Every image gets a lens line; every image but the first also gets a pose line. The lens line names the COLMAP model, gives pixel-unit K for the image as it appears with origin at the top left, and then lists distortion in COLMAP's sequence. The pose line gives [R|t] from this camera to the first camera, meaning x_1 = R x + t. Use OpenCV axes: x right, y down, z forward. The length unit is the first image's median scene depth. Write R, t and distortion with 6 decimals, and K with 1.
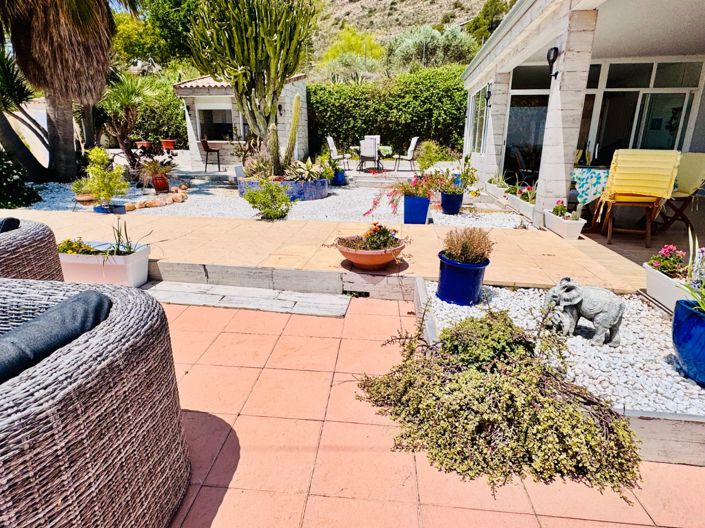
lens RADIAL K [[396.3, 0, 346.2], [0, 396.3, 262.2], [0, 0, 1]] dist [-0.001323, 0.002151]
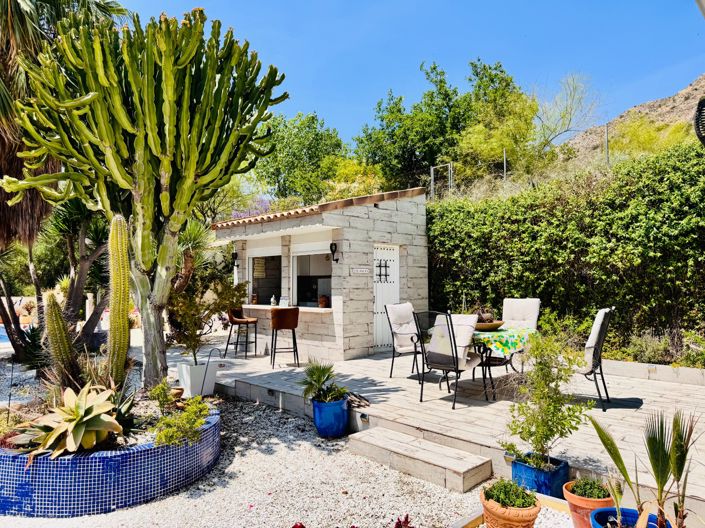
lens RADIAL K [[494.1, 0, 350.7], [0, 494.1, 264.3], [0, 0, 1]] dist [0.037135, -0.011263]
pose [[0.814012, -0.034790, -0.579805, 0.489641], [-0.159508, 0.946440, -0.280730, -0.396438], [0.558517, 0.321001, 0.764864, 1.086167]]
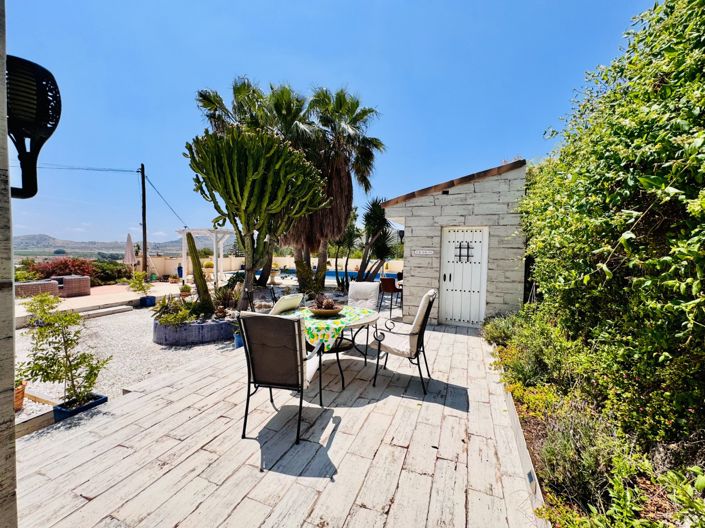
lens RADIAL K [[280.8, 0, 353.3], [0, 280.8, 266.8], [0, 0, 1]] dist [-0.002135, -0.000363]
pose [[-0.181301, 0.042365, -0.982515, 0.669426], [-0.304666, 0.947499, 0.097074, -0.753549], [0.935045, 0.316939, -0.158875, 2.135786]]
